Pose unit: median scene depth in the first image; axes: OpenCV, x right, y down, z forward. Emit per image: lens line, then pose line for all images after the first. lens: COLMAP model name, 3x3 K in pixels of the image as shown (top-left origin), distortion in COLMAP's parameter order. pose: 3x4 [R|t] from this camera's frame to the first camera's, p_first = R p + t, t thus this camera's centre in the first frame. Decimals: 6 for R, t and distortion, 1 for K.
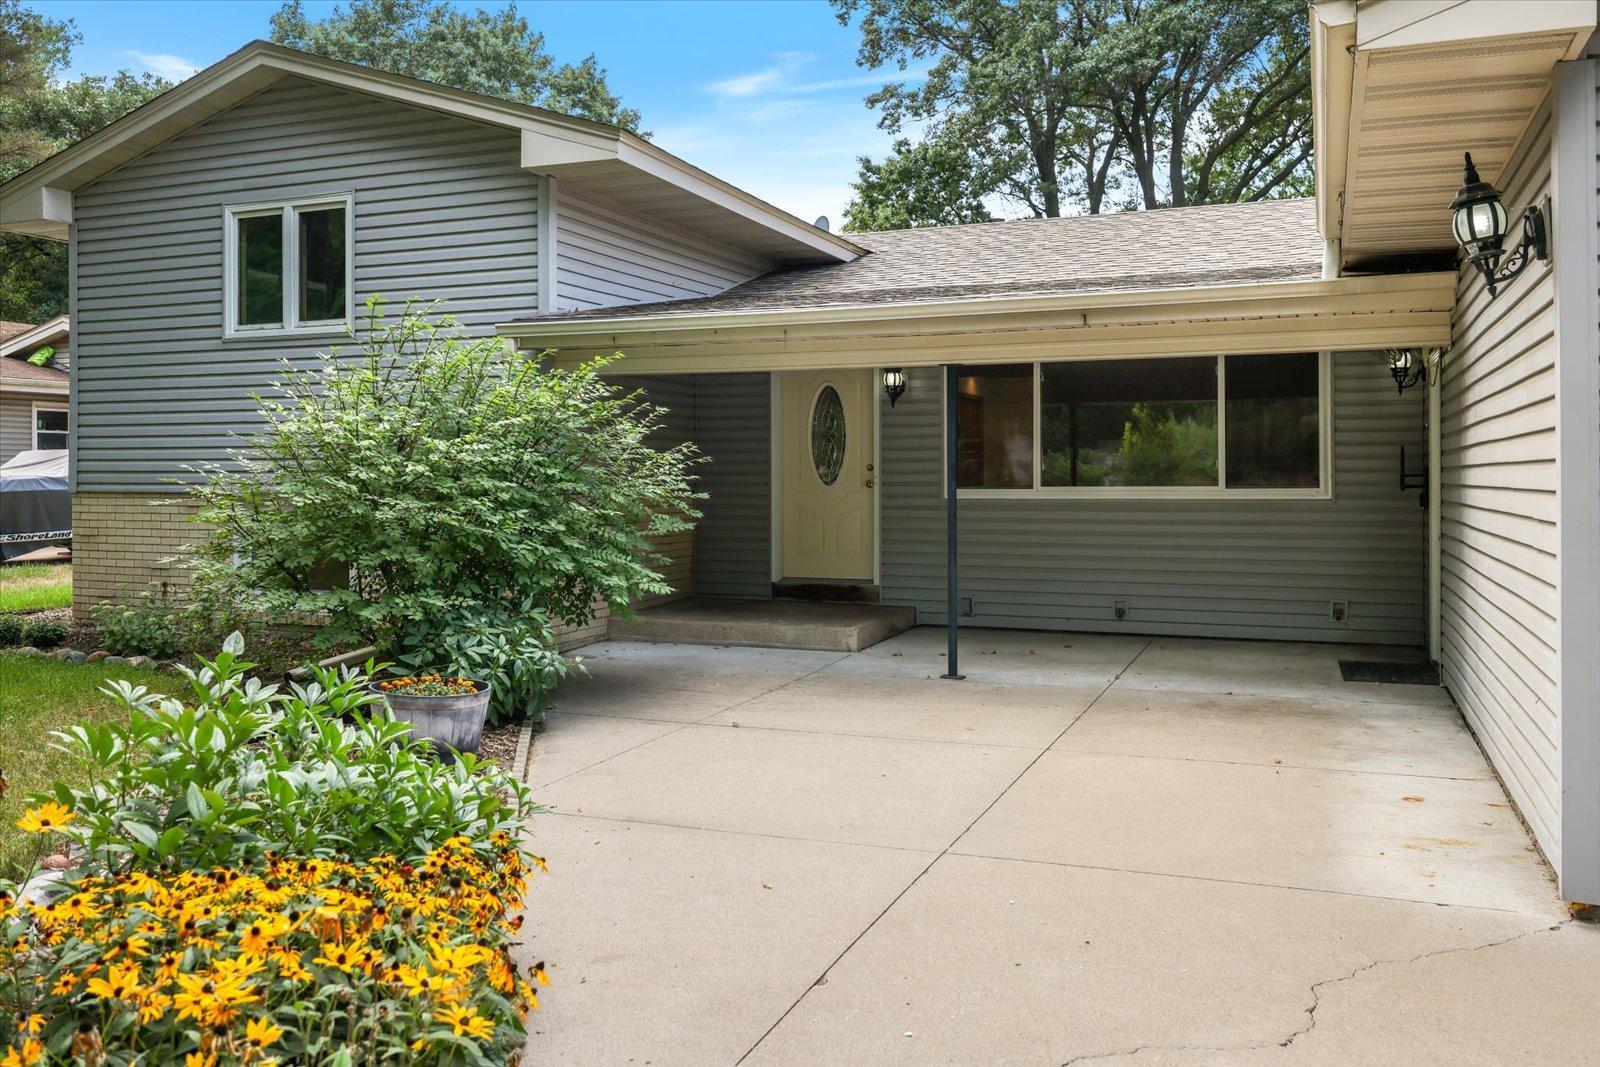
lens RADIAL K [[1293.7, 0, 800.0], [0, 1293.7, 474.7], [0, 0, 1]] dist [-0.000637, -0.000834]
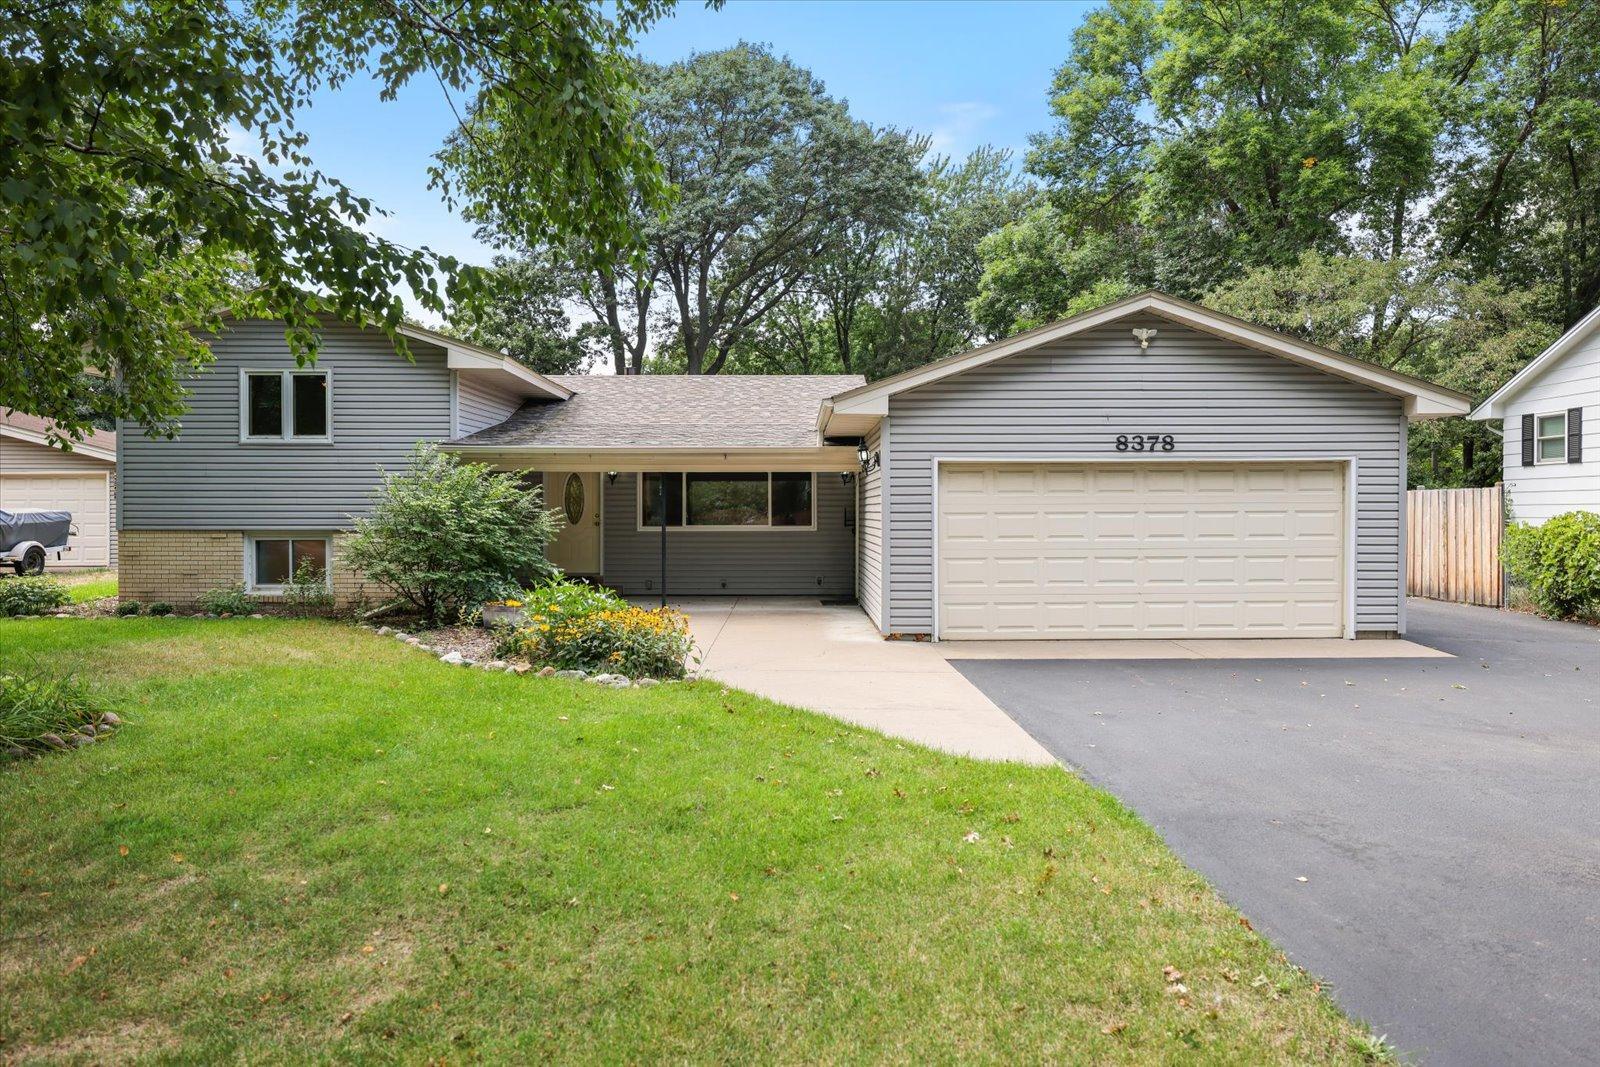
lens RADIAL K [[1134.3, 0, 808.8], [0, 1134.3, 499.5], [0, 0, 1]] dist [0.002628, 0.000317]
pose [[0.920471, 0.005548, 0.390771, -0.325720], [-0.002680, 0.999965, -0.007883, -0.017169], [-0.390801, 0.006209, 0.920454, -0.708607]]
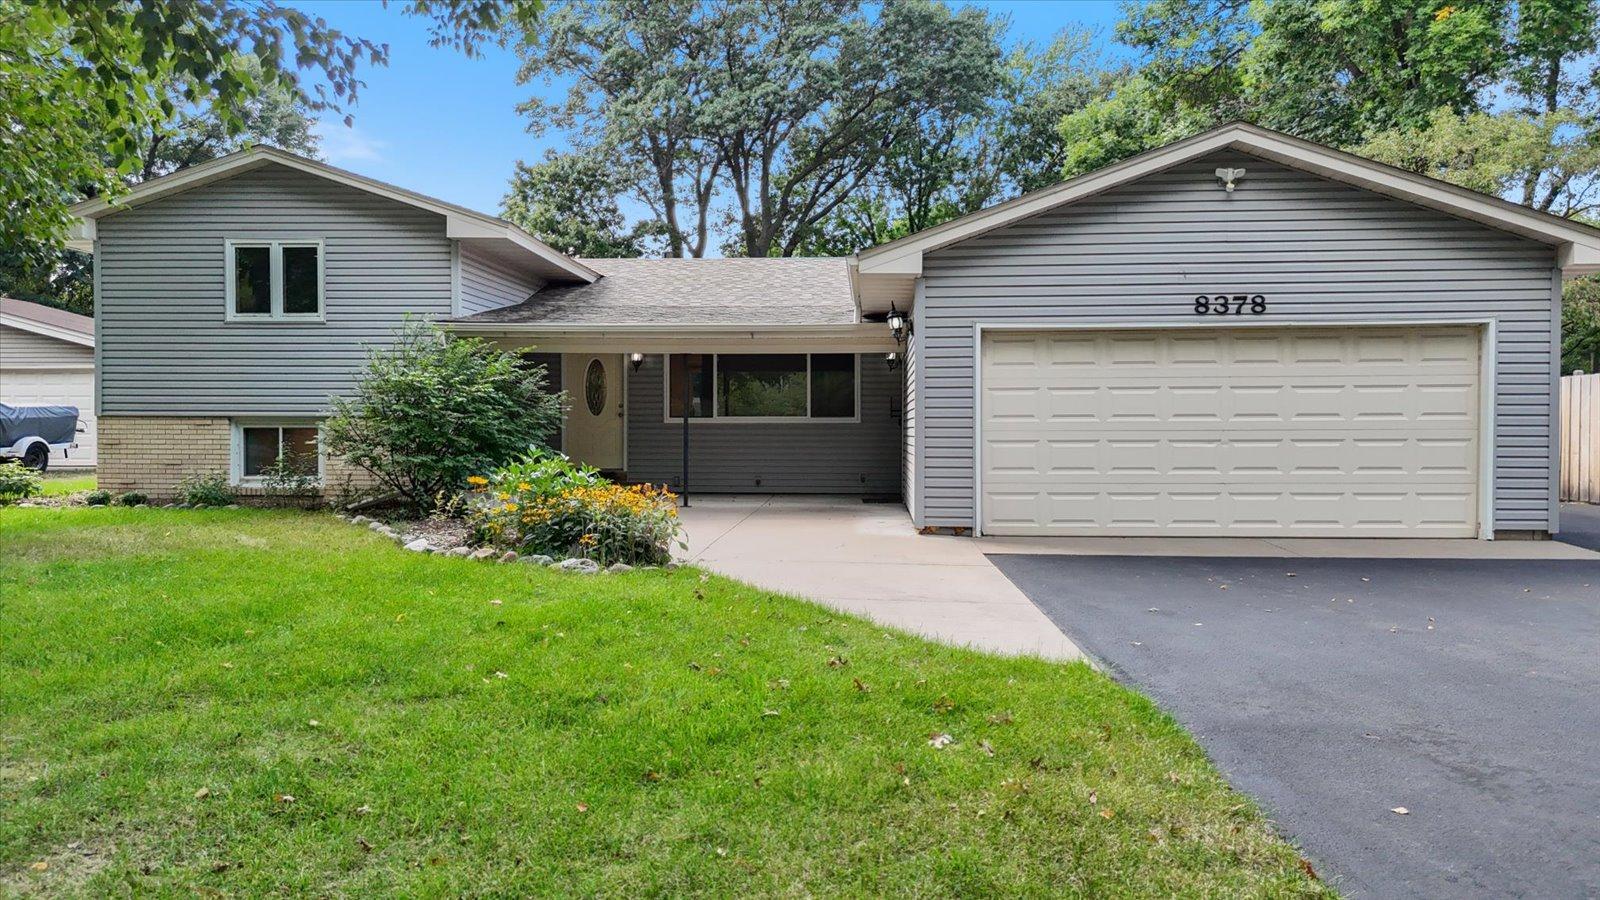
lens RADIAL K [[1184.5, 0, 799.7], [0, 1184.5, 421.2], [0, 0, 1]] dist [0.085209, -0.094287]
pose [[0.948069, 0.006842, 0.317992, -0.234686], [-0.005366, 0.999970, -0.005519, 0.023808], [-0.318021, 0.003526, 0.948077, -0.635117]]
